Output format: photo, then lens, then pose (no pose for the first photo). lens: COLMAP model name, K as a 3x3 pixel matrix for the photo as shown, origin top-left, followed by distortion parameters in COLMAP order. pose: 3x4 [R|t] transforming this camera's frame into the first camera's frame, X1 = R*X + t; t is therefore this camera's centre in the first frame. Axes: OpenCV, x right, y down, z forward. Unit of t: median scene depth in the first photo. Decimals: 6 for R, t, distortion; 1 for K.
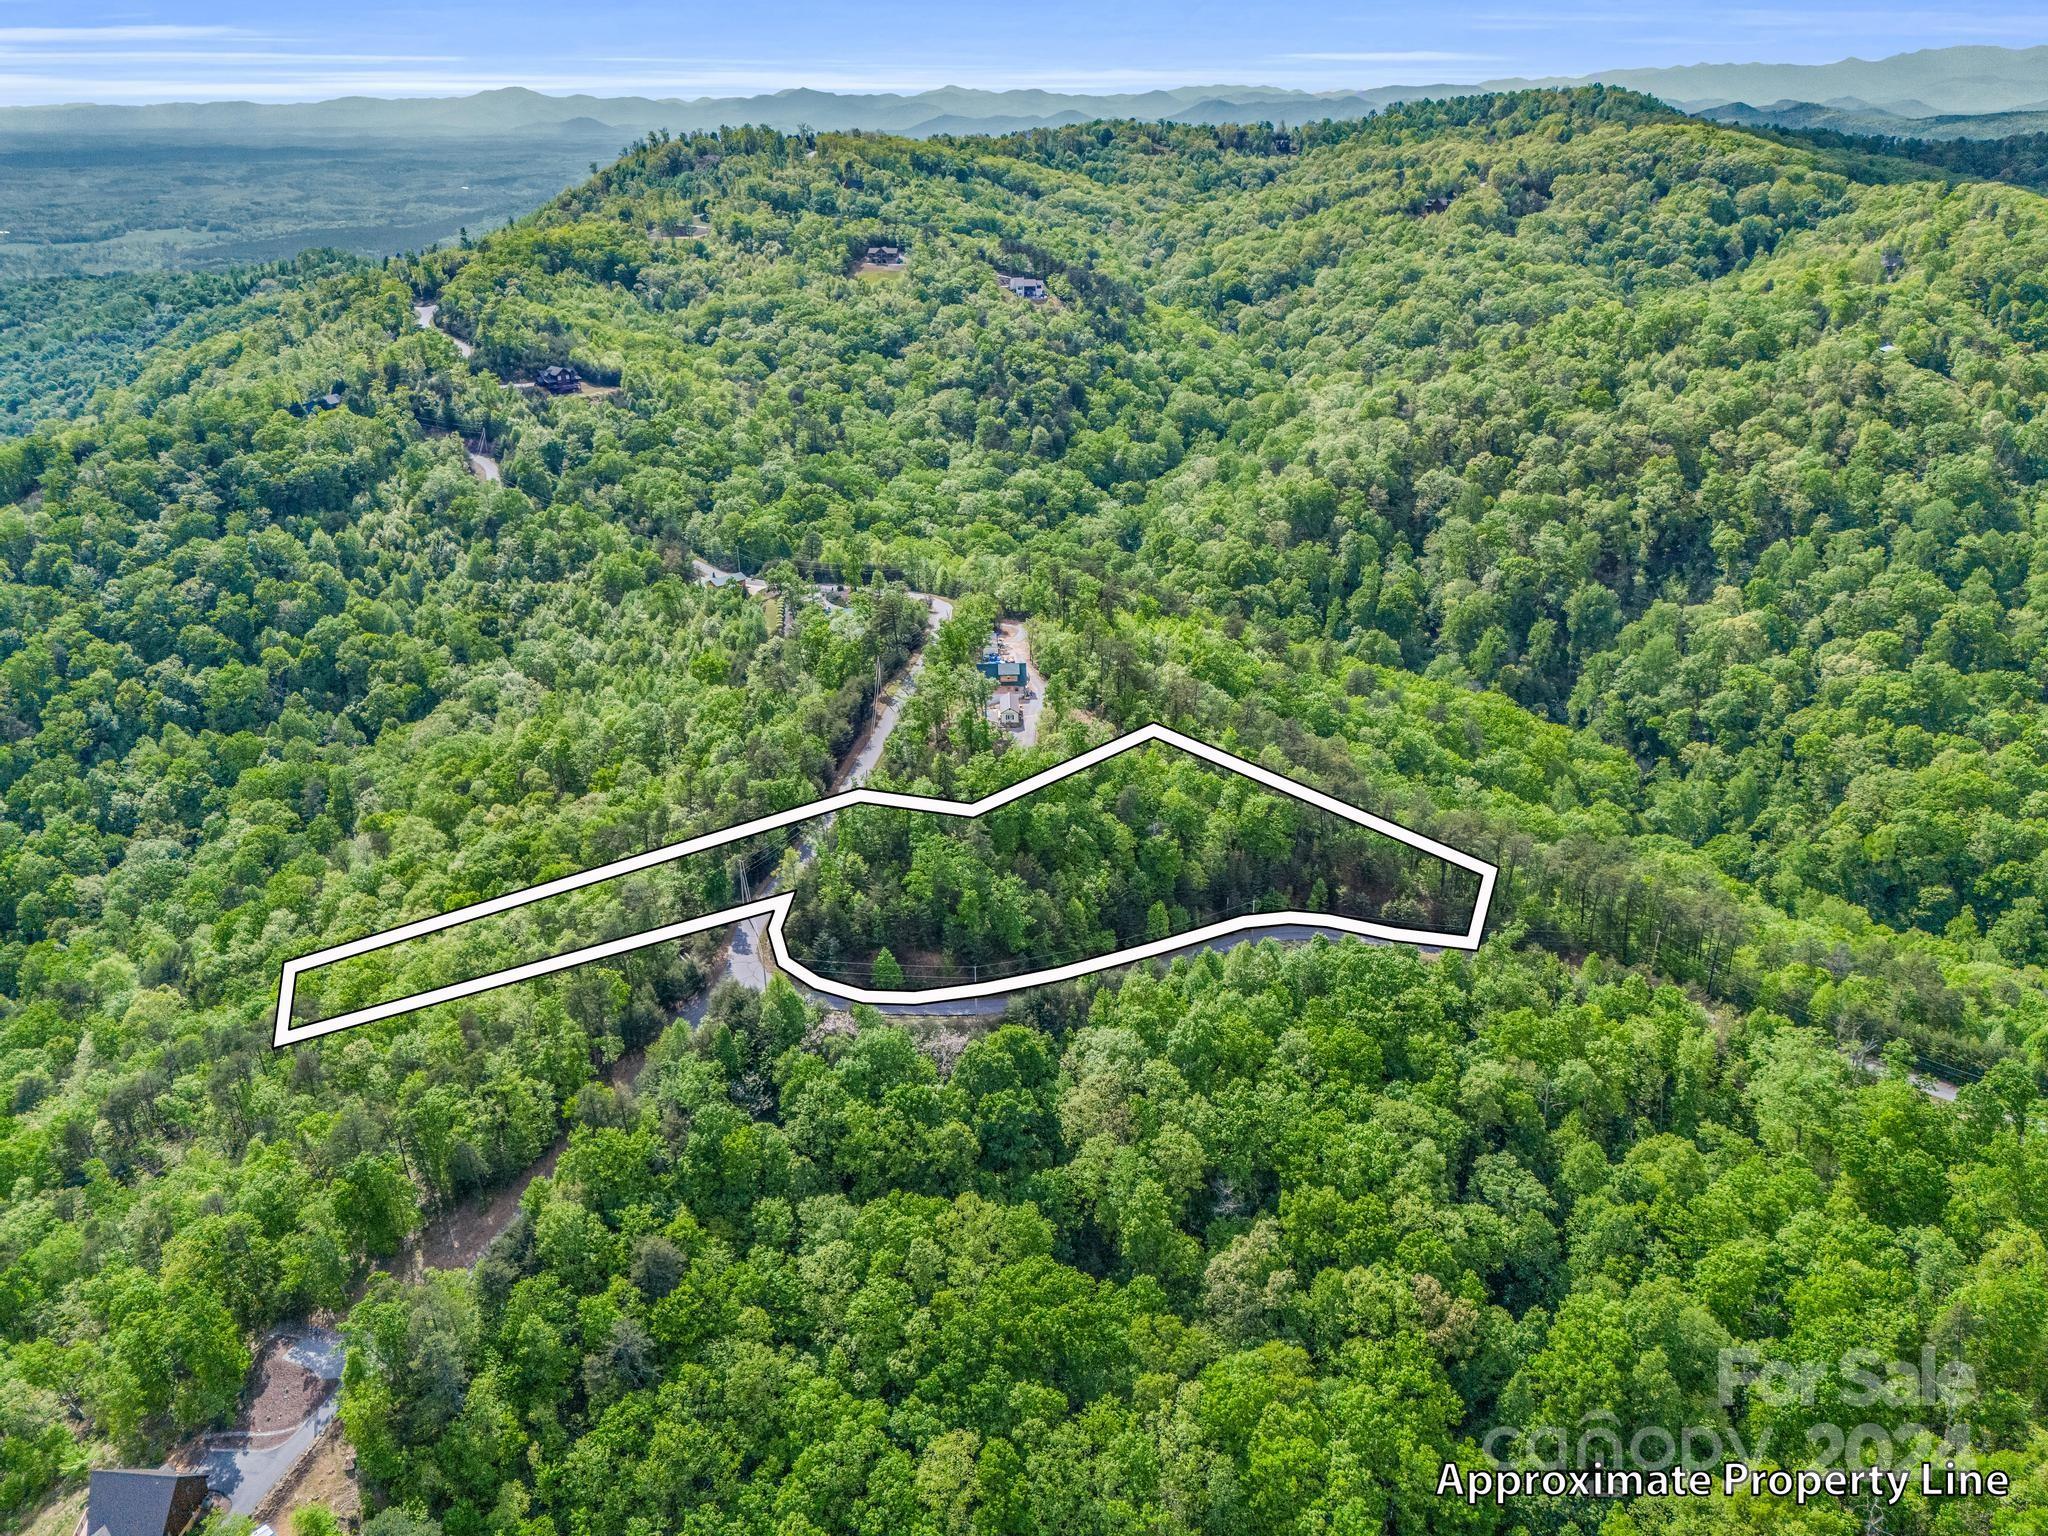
lens RADIAL K [[1615.7, 0, 1032.9], [0, 1615.7, 769.2], [0, 0, 1]] dist [0.054841, -0.040172]
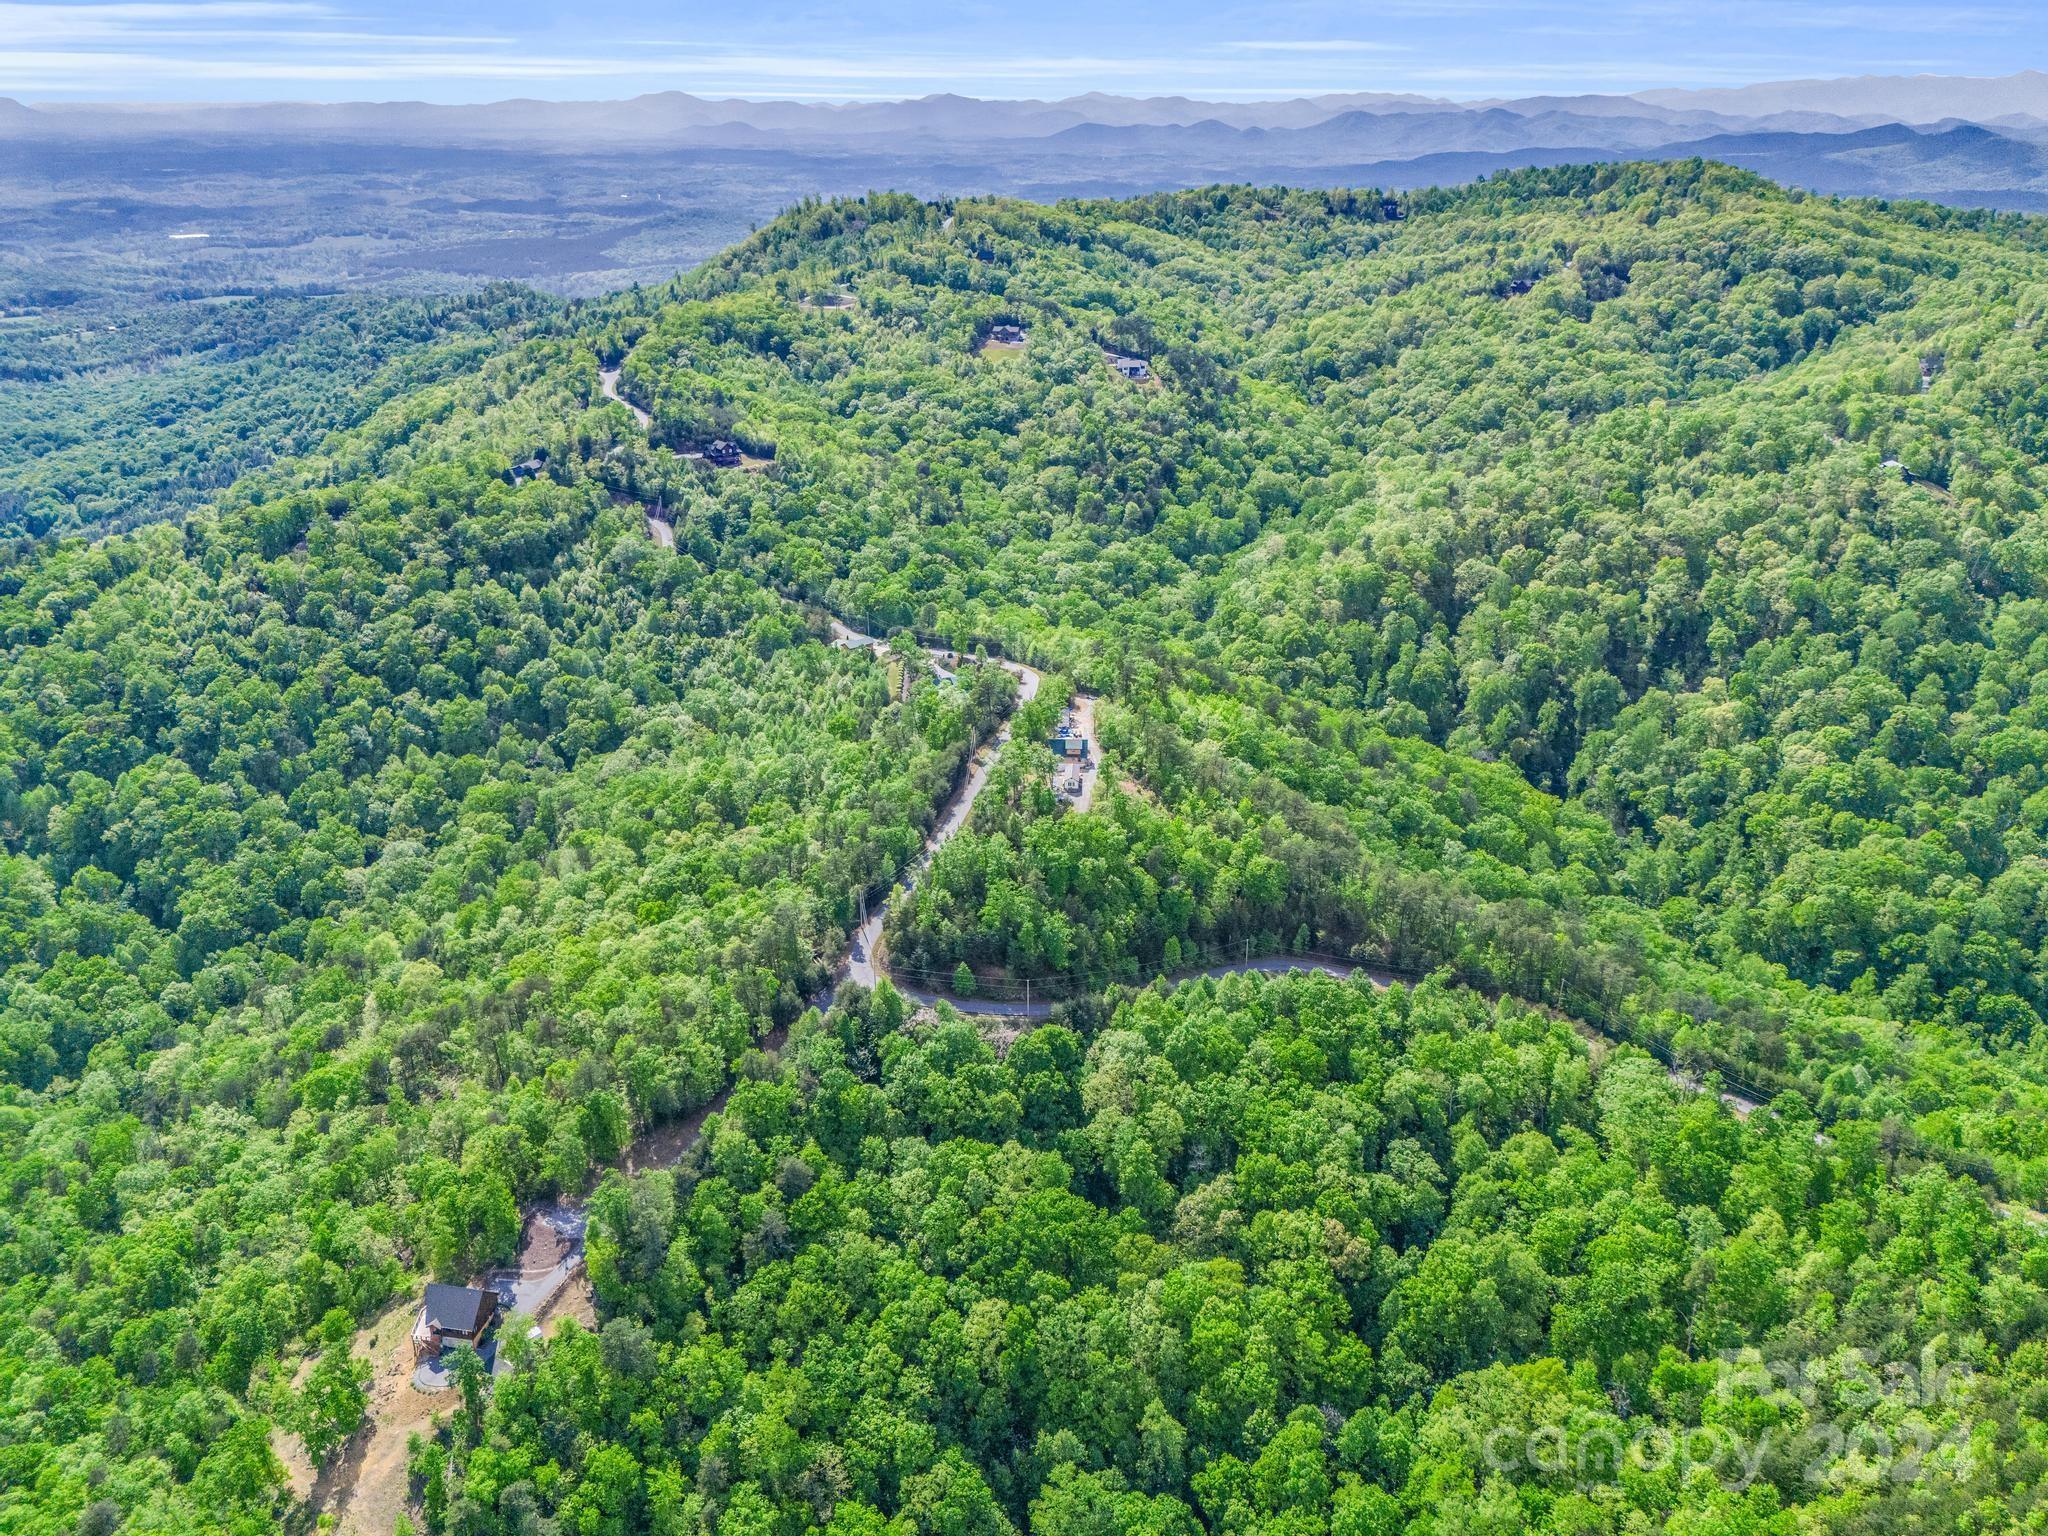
lens RADIAL K [[1615.7, 0, 1015.0], [0, 1615.7, 761.6], [0, 0, 1]] dist [0.054841, -0.040172]
pose [[0.995716, 0.039890, -0.083414, 0.034250], [-0.040170, 0.999191, -0.001670, -0.033913], [0.083280, 0.005014, 0.996514, -0.205692]]
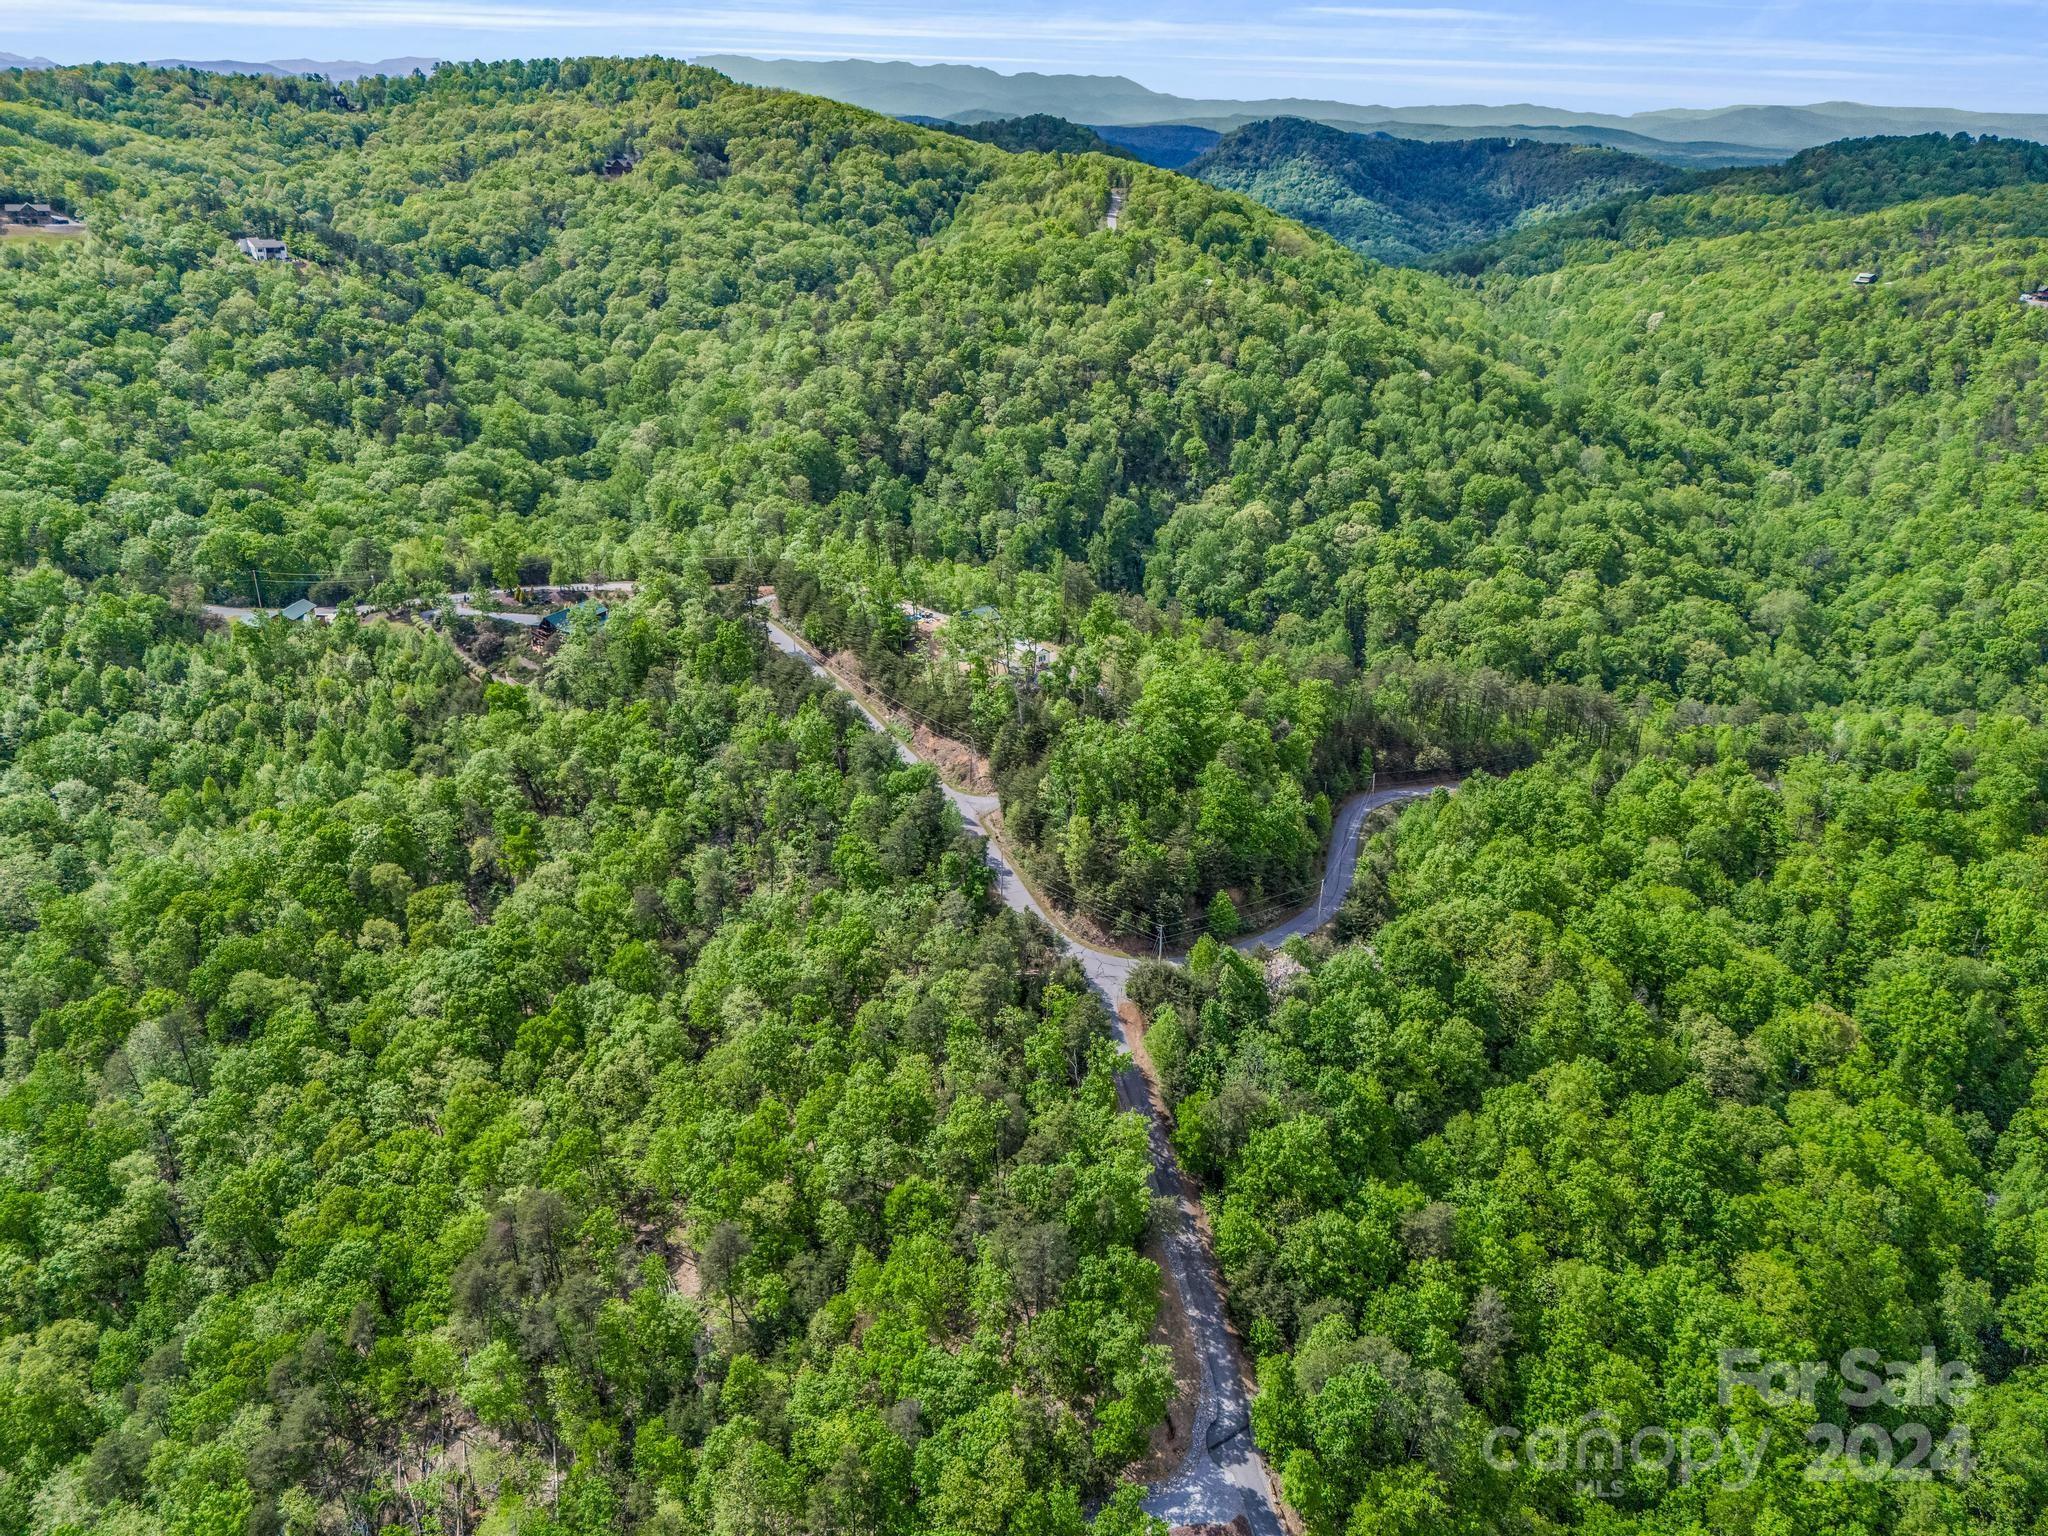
lens RADIAL K [[1615.7, 0, 1033.2], [0, 1615.7, 776.2], [0, 0, 1]] dist [0.054841, -0.040172]
pose [[0.781735, -0.210808, 0.586899, -0.421817], [0.206089, 0.975584, 0.075915, -0.027642], [-0.588572, 0.061608, 0.806094, 0.185100]]
